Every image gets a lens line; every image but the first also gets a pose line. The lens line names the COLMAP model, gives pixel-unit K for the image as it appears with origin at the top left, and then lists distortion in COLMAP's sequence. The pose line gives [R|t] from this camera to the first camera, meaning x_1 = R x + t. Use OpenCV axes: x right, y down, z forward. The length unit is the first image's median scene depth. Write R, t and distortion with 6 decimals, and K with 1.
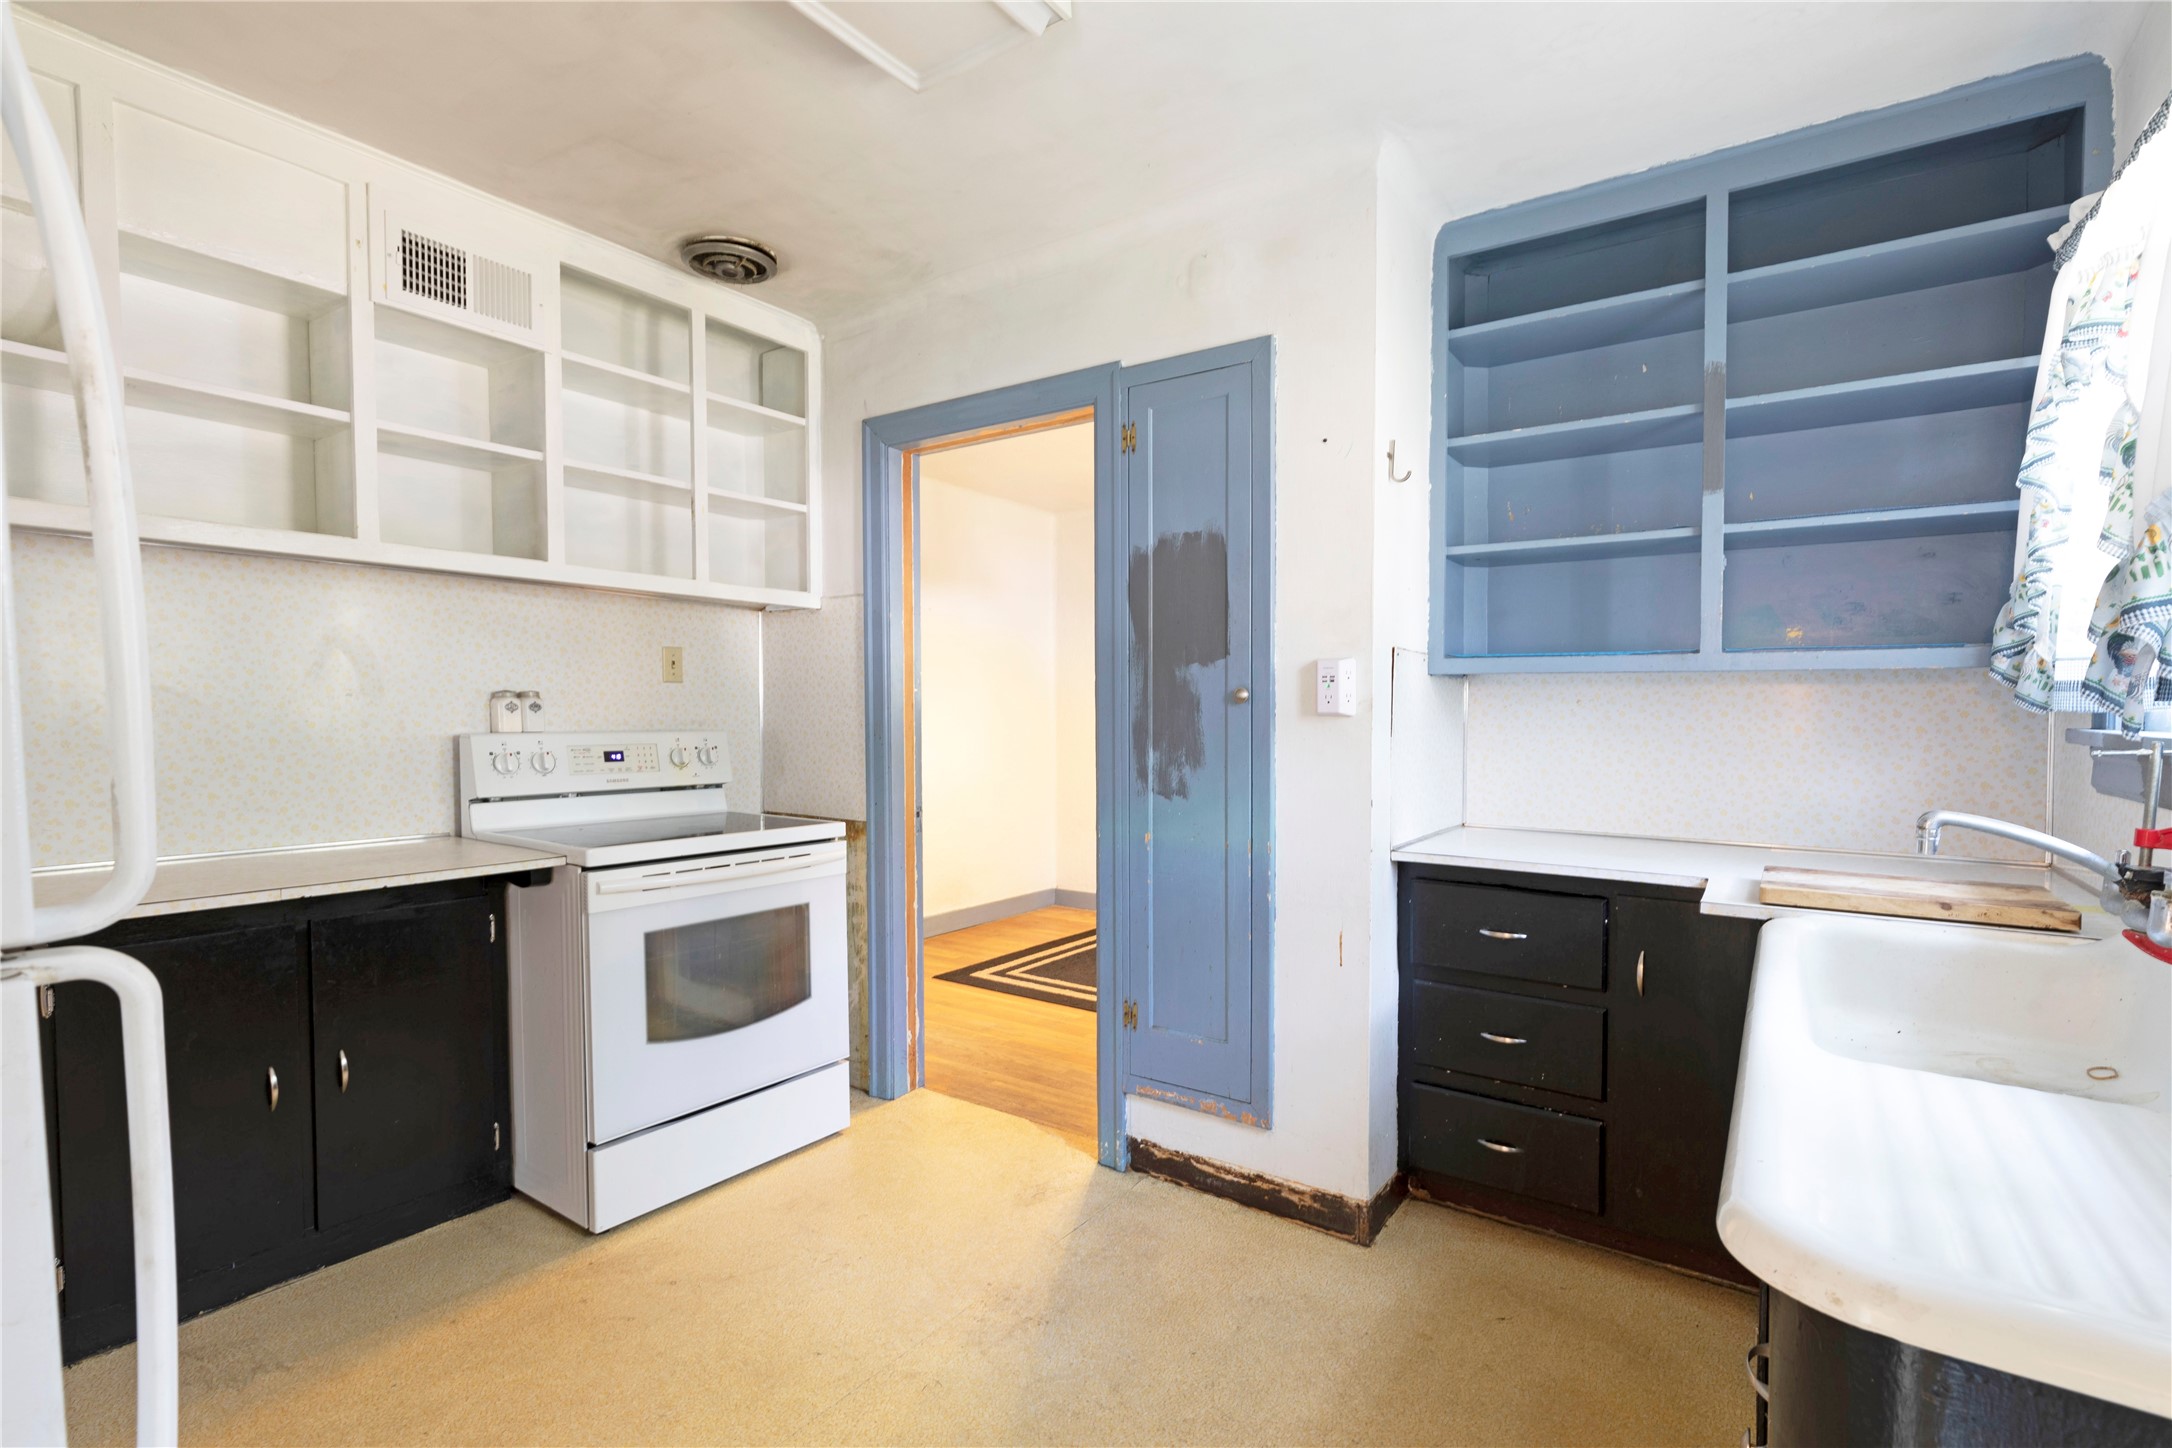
lens RADIAL K [[1016.2, 0, 1074.0], [0, 1016.2, 722.0], [0, 0, 1]] dist [-0.004567, -0.000658]
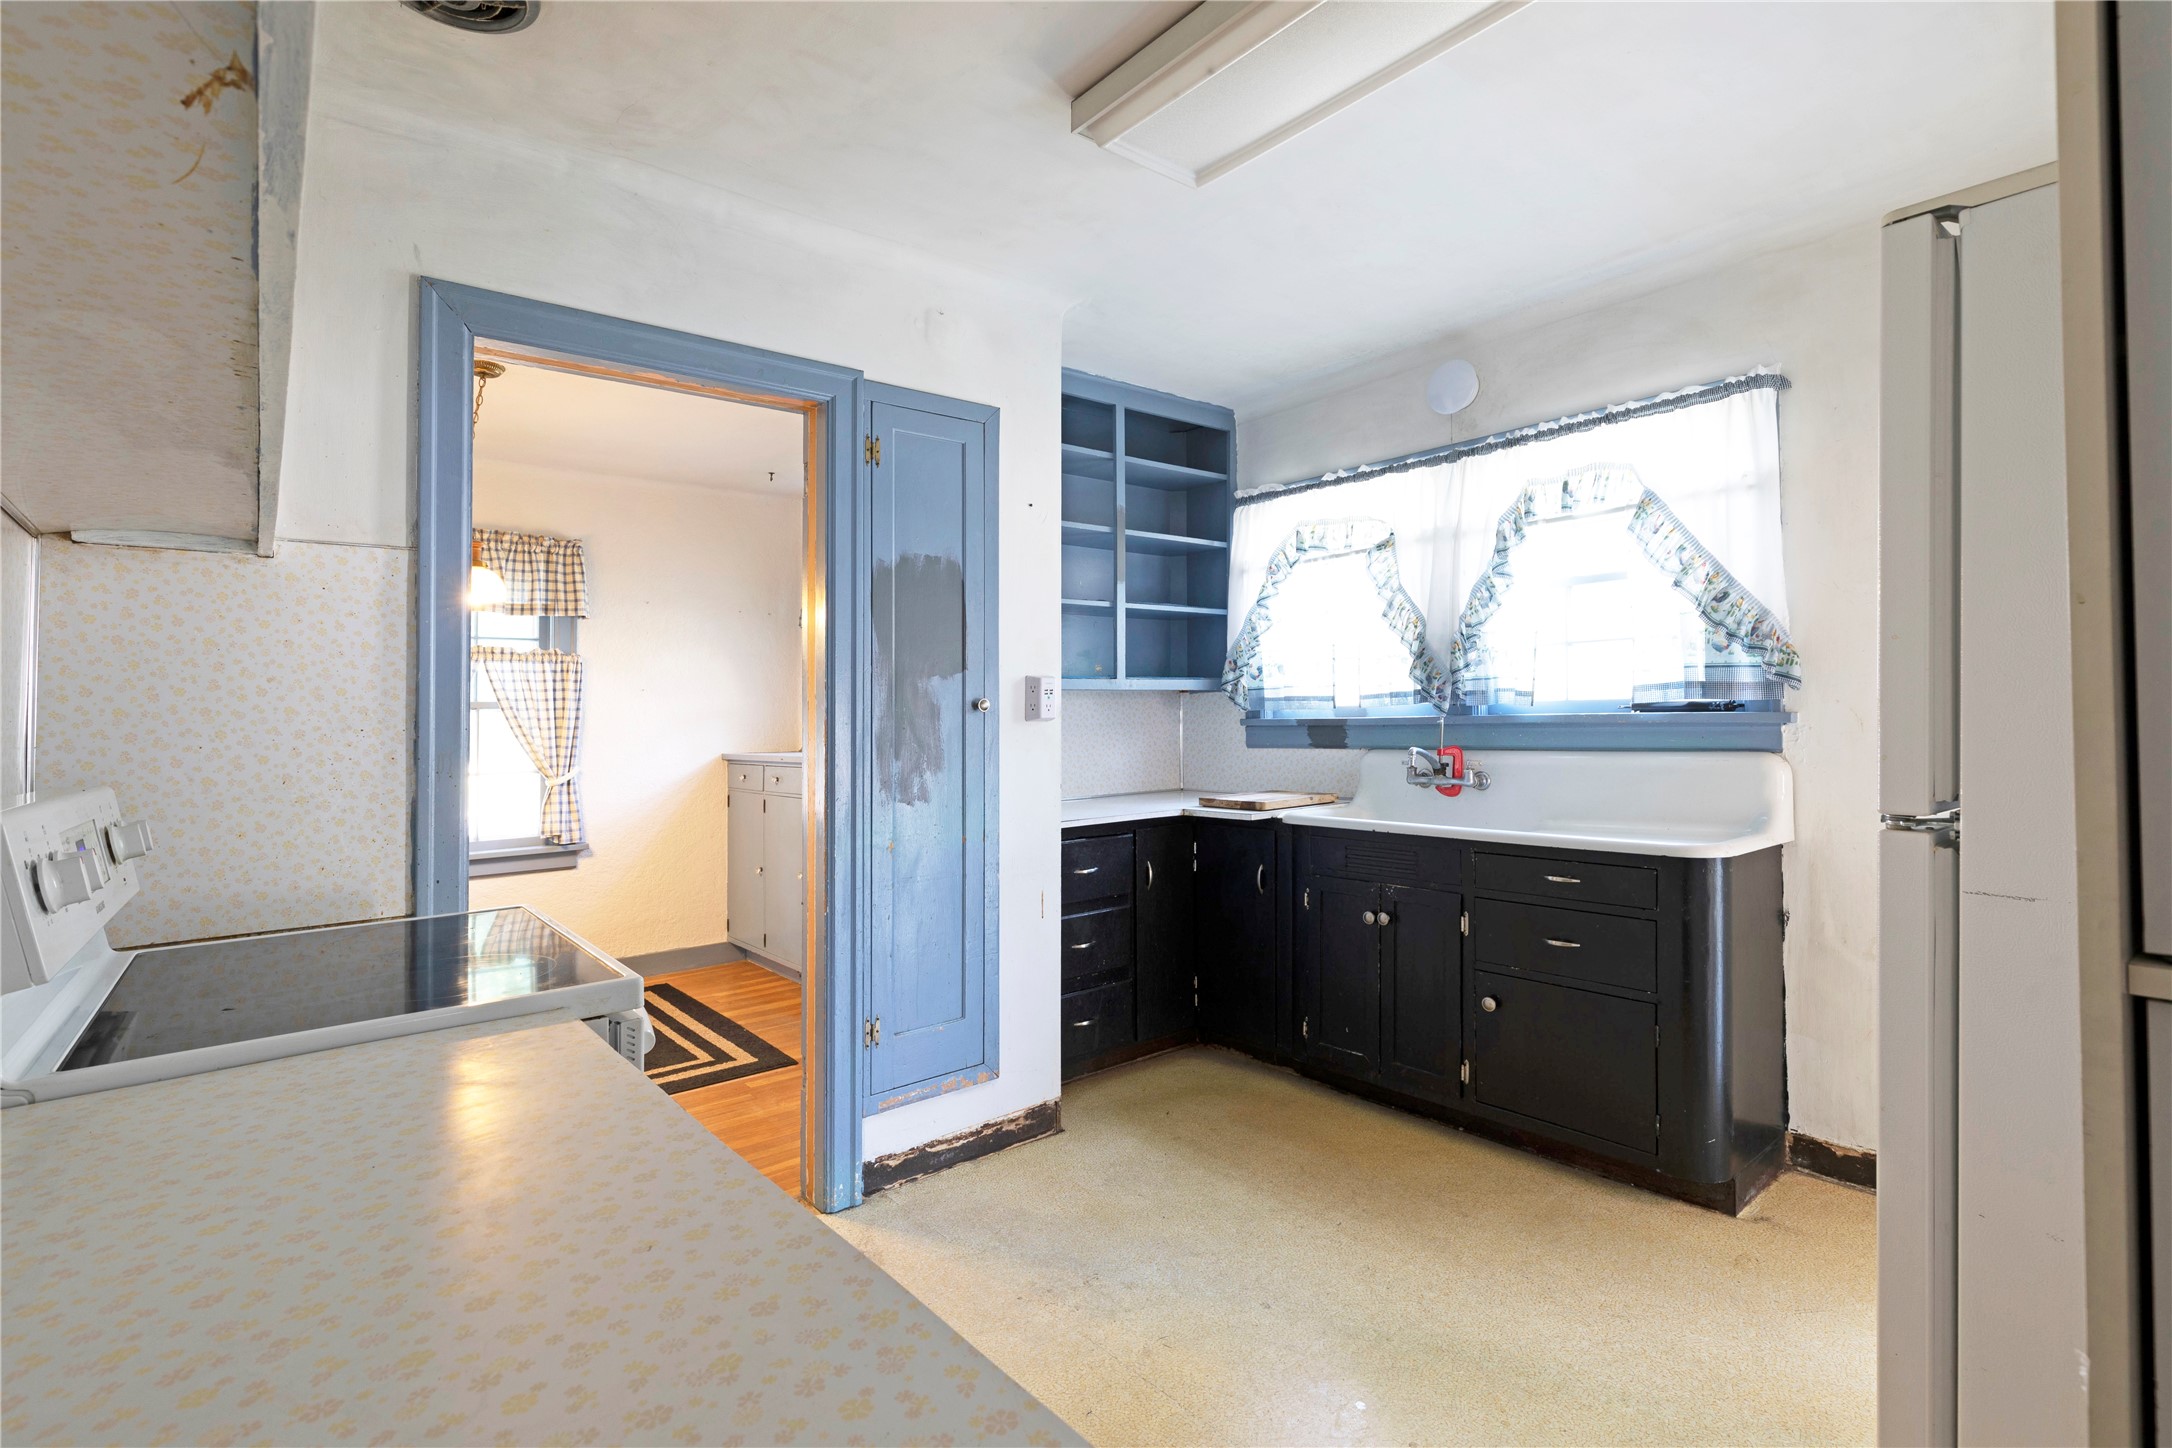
lens RADIAL K [[1016.2, 0, 1089.2], [0, 1016.2, 687.9], [0, 0, 1]] dist [-0.004567, -0.000658]
pose [[0.266343, 0.016635, 0.963735, -0.890008], [0.038303, 0.998879, -0.027827, -0.008547], [-0.963117, 0.044325, 0.265407, 0.557553]]
